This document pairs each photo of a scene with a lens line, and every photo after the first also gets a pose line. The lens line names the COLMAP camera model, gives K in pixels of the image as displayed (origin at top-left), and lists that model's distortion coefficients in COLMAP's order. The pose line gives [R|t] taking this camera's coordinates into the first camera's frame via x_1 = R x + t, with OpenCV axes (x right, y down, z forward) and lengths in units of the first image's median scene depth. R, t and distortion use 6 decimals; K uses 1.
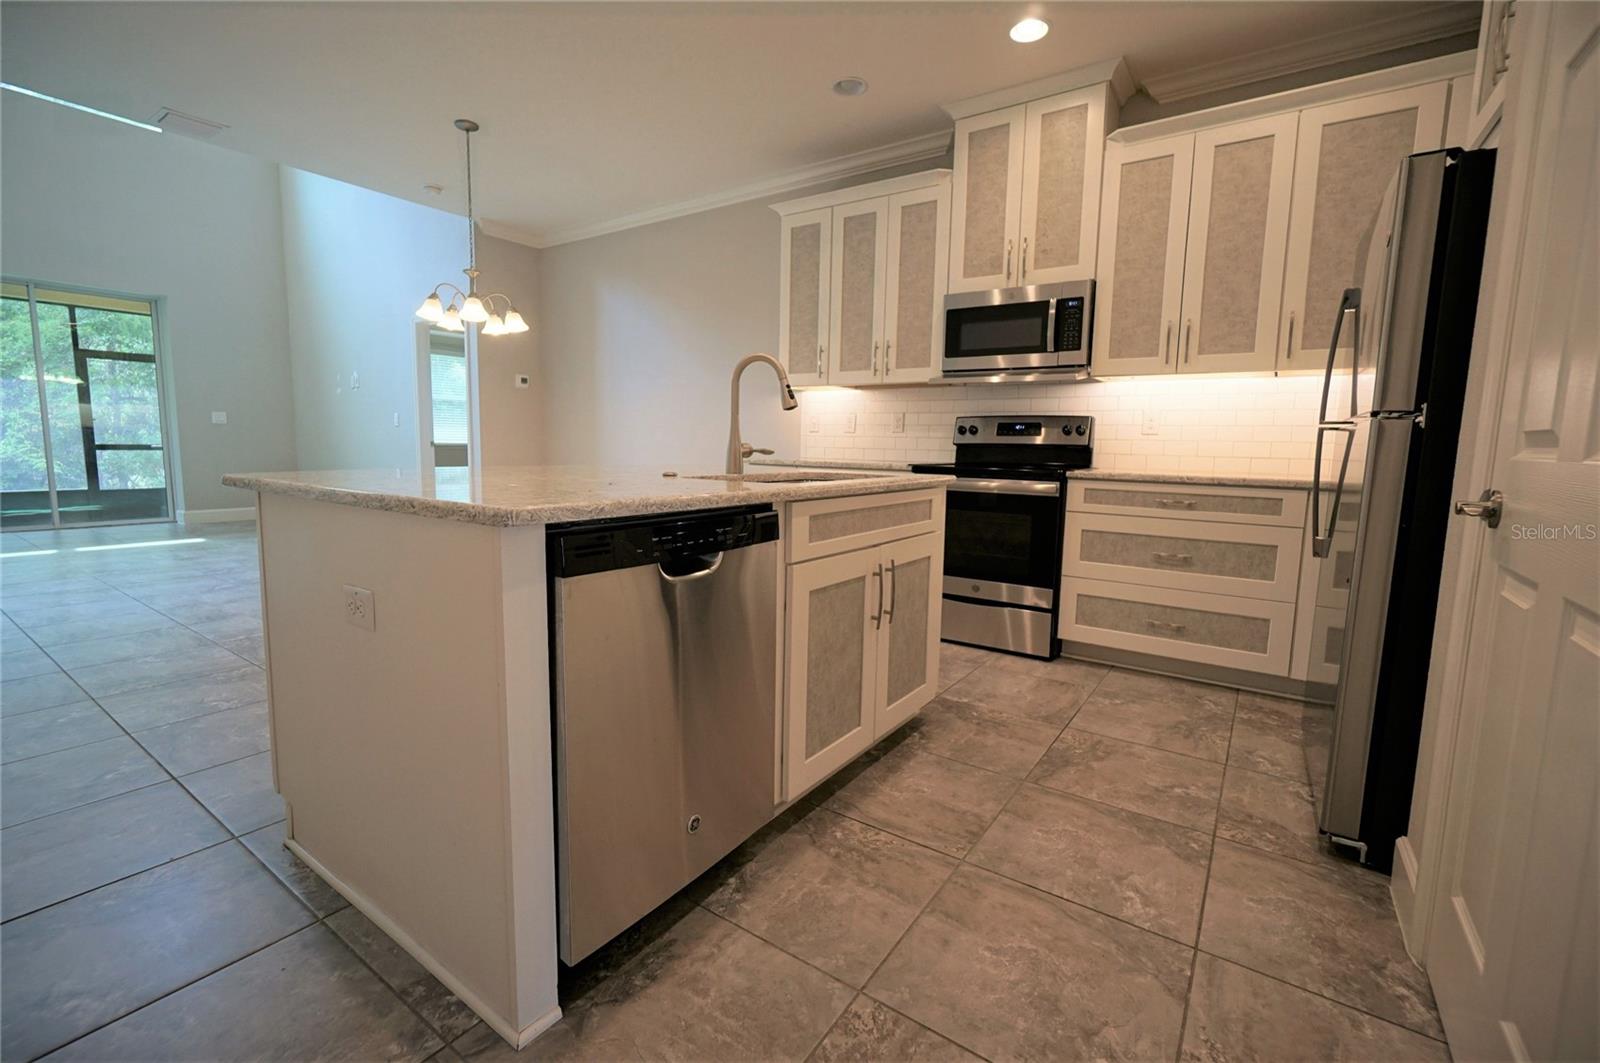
lens RADIAL K [[691.9, 0, 800.4], [0, 691.9, 527.2], [0, 0, 1]] dist [-0.003370, 0.000997]
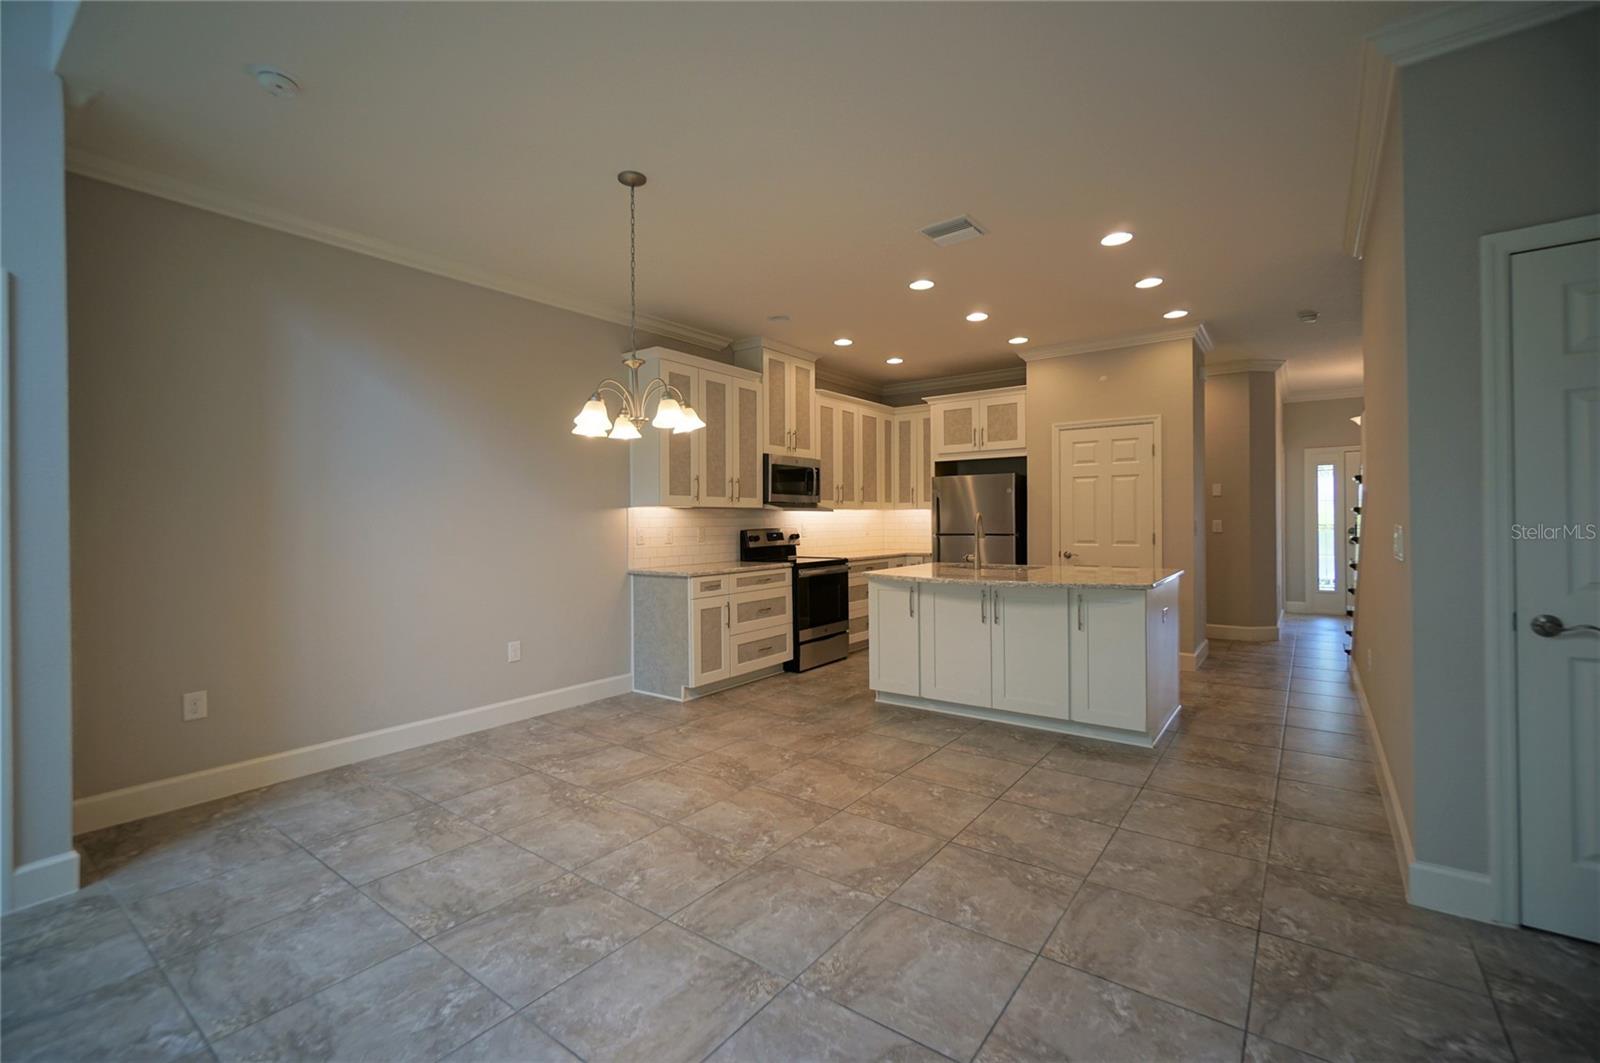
lens RADIAL K [[691.9, 0, 807.8], [0, 691.9, 526.9], [0, 0, 1]] dist [-0.003370, 0.000997]
pose [[0.020734, -0.030374, 0.999324, -1.363919], [0.132442, 0.990813, 0.027367, -0.205548], [-0.990974, 0.131785, 0.024567, 0.901962]]
